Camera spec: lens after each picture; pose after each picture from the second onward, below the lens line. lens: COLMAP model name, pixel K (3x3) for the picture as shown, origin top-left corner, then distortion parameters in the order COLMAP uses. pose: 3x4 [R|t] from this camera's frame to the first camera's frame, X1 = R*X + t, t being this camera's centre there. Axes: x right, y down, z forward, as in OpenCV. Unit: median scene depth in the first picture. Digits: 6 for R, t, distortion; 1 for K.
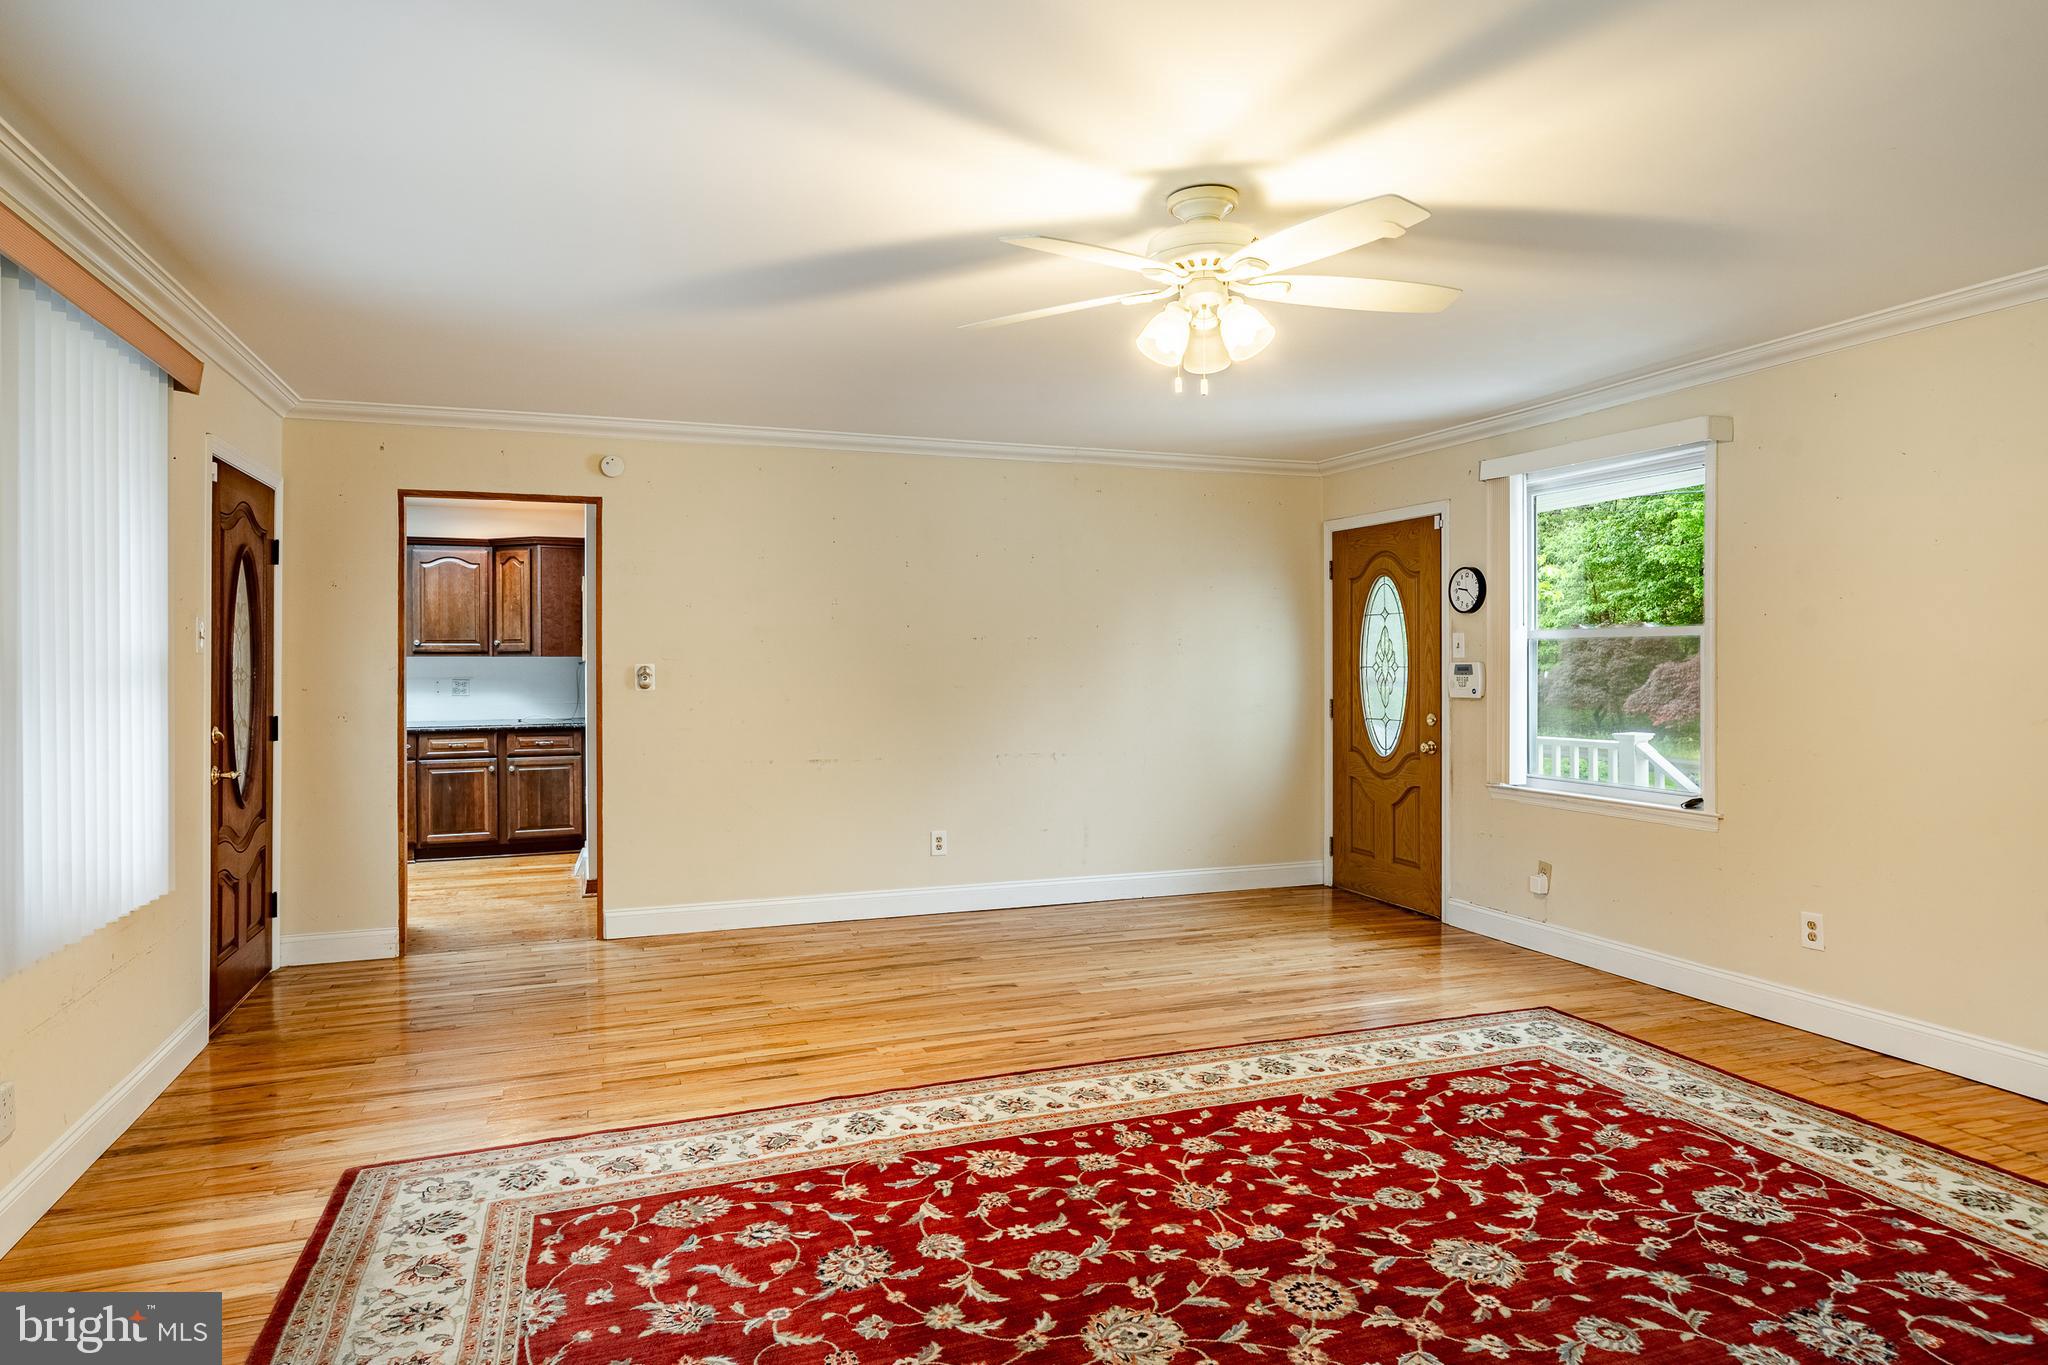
lens RADIAL K [[1218.0, 0, 1024.0], [0, 1218.0, 682.5], [0, 0, 1]] dist [0.003182, 0.000441]
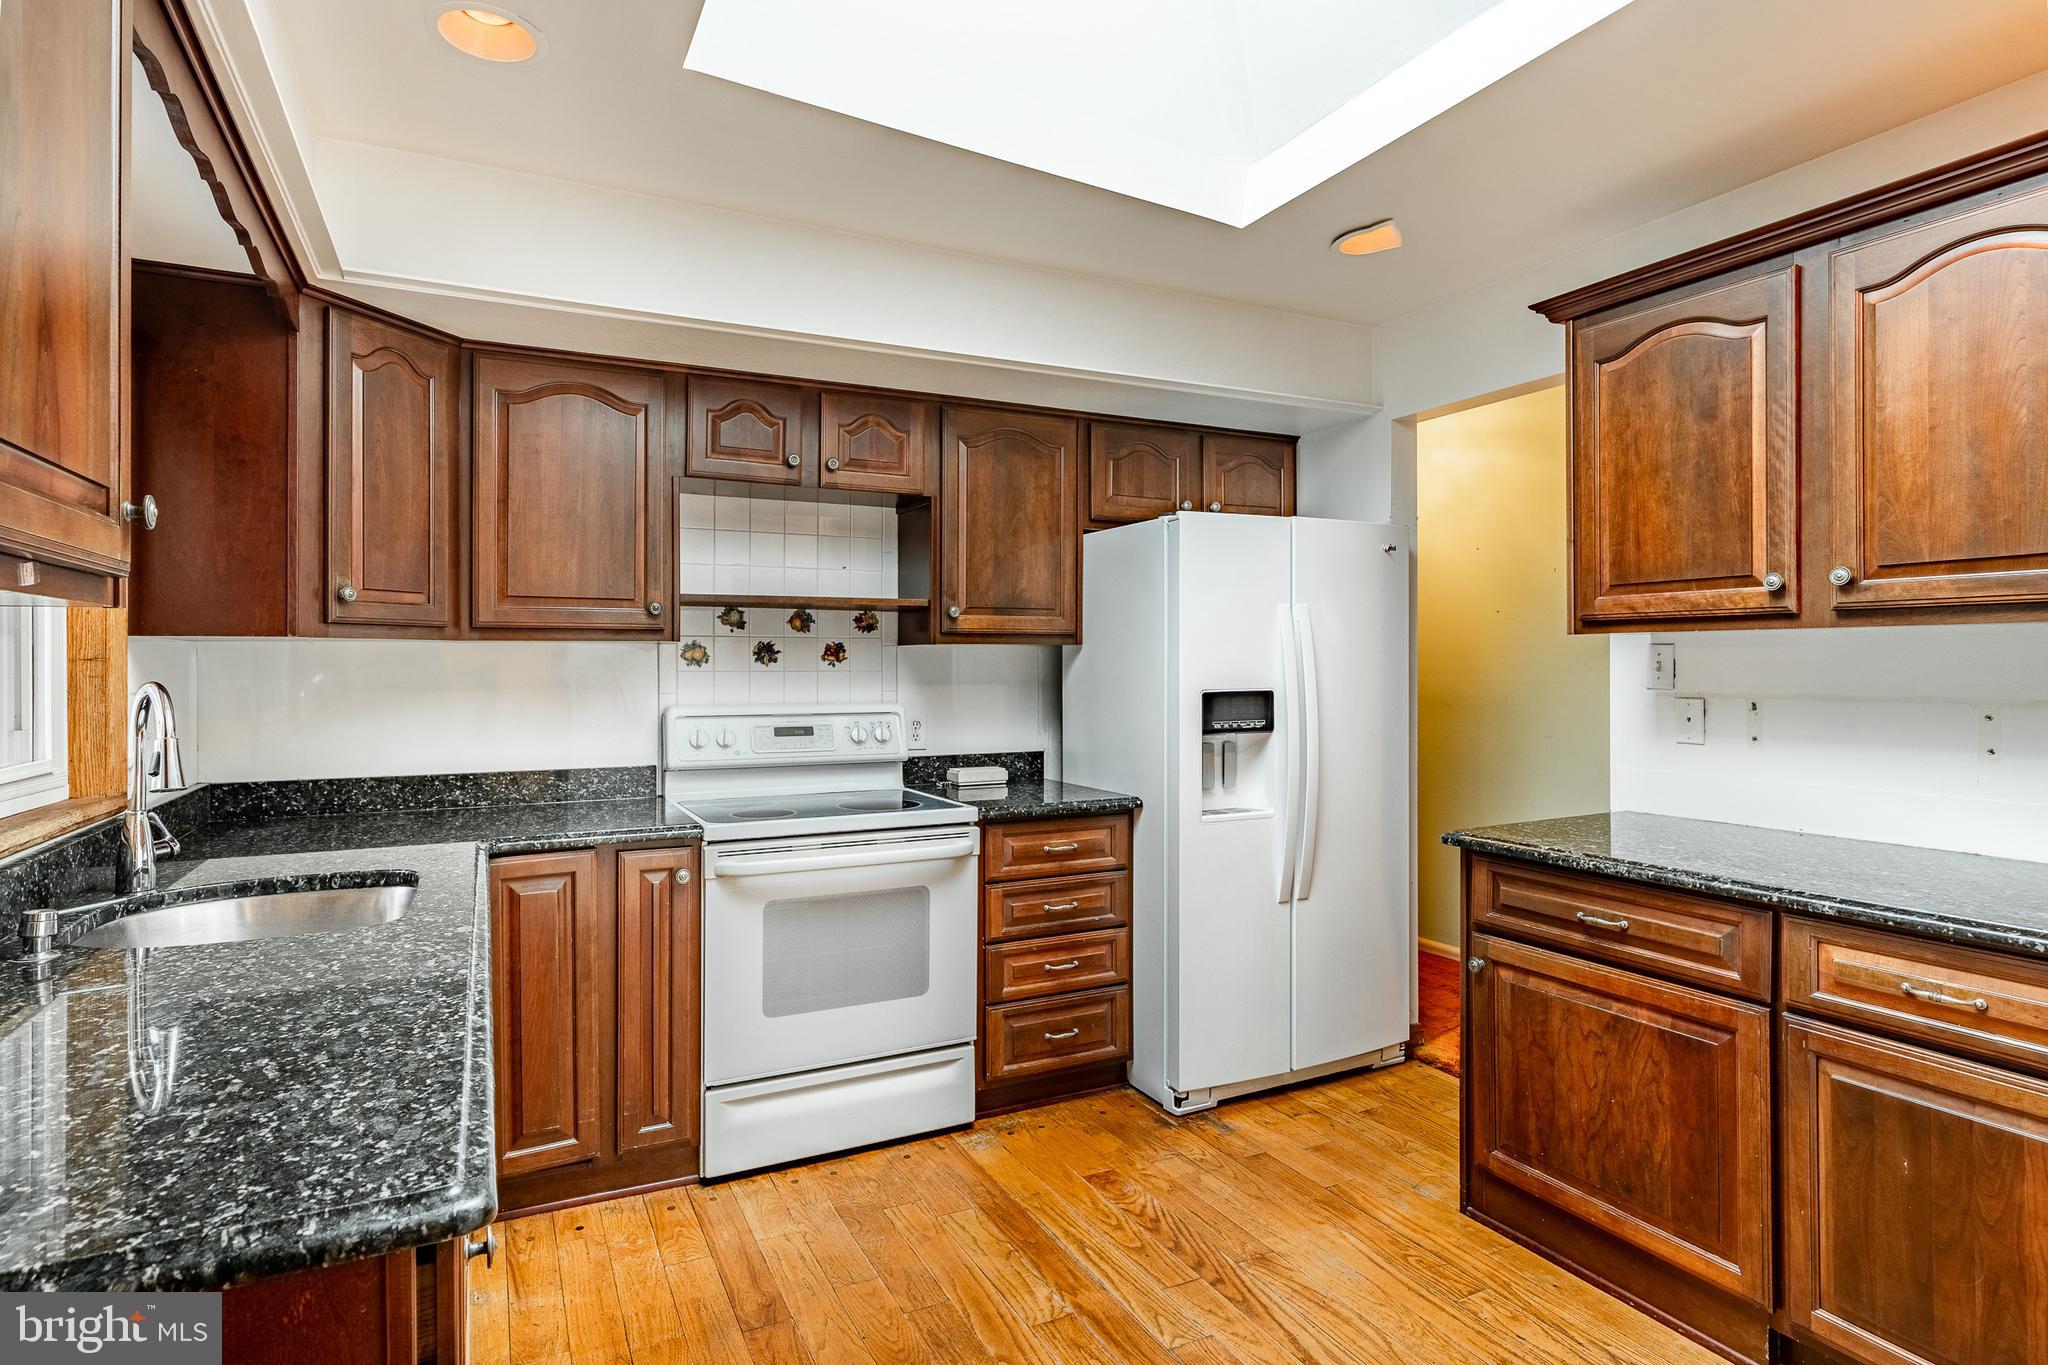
lens RADIAL K [[1047.9, 0, 1031.8], [0, 1047.9, 656.0], [0, 0, 1]] dist [0.002285, -0.000269]
pose [[0.125496, -0.002531, -0.992091, -0.278183], [-0.017579, 0.999834, -0.004775, -0.009855], [0.991938, 0.018039, 0.125430, 0.778977]]
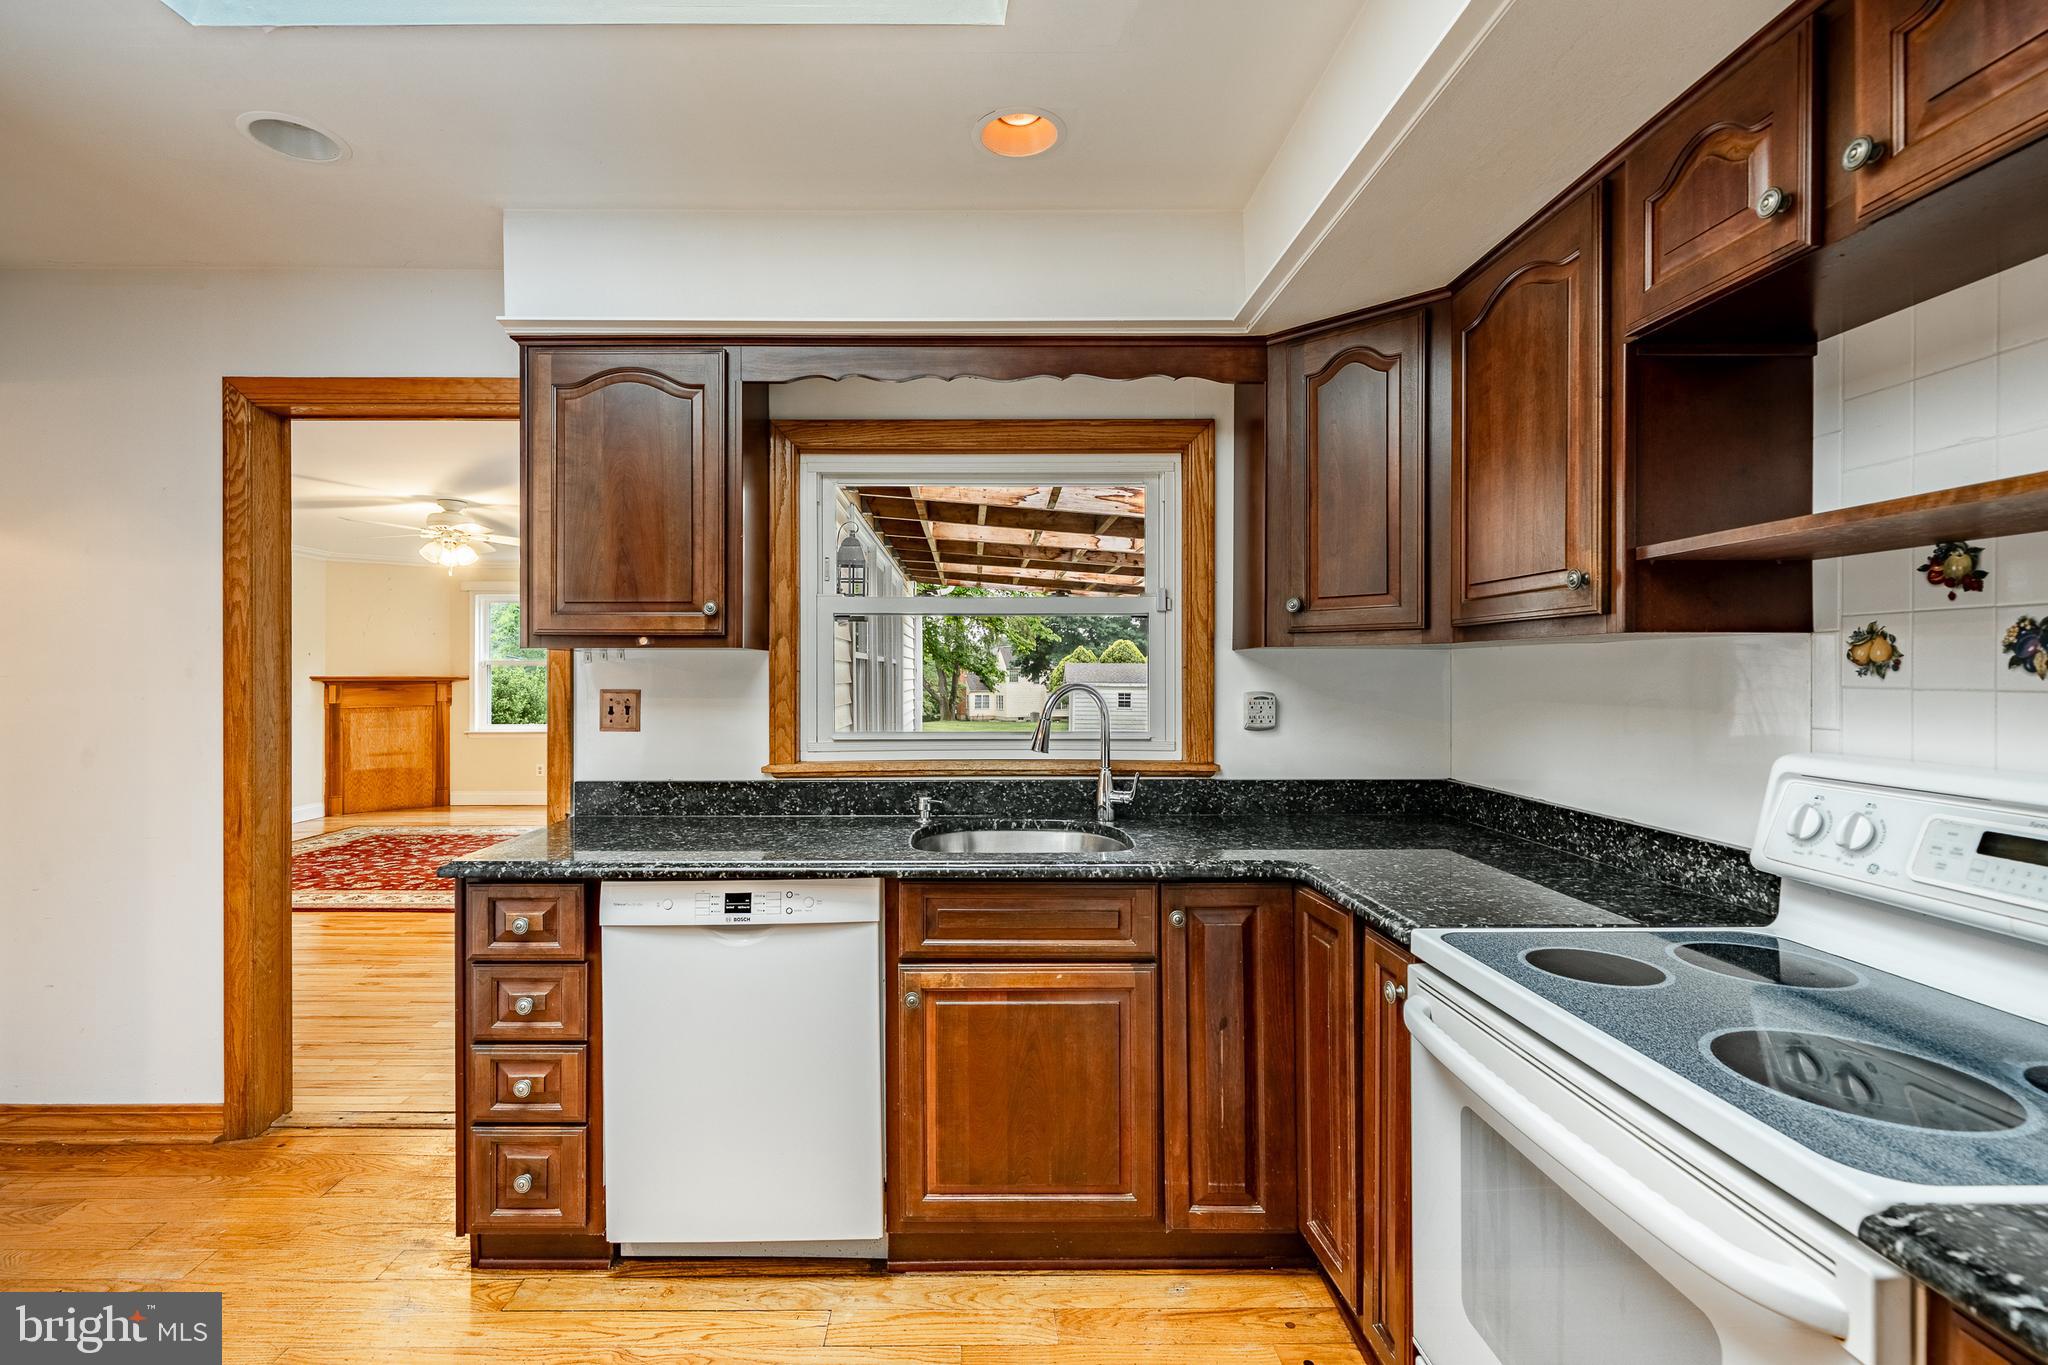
lens RADIAL K [[947.1, 0, 978.1], [0, 947.1, 665.8], [0, 0, 1]] dist [-0.000520, -0.000184]
pose [[-0.940873, 0.008441, 0.338655, -0.574703], [0.014046, 0.999802, 0.014103, -0.012165], [-0.338469, 0.018026, -0.940805, 0.912303]]
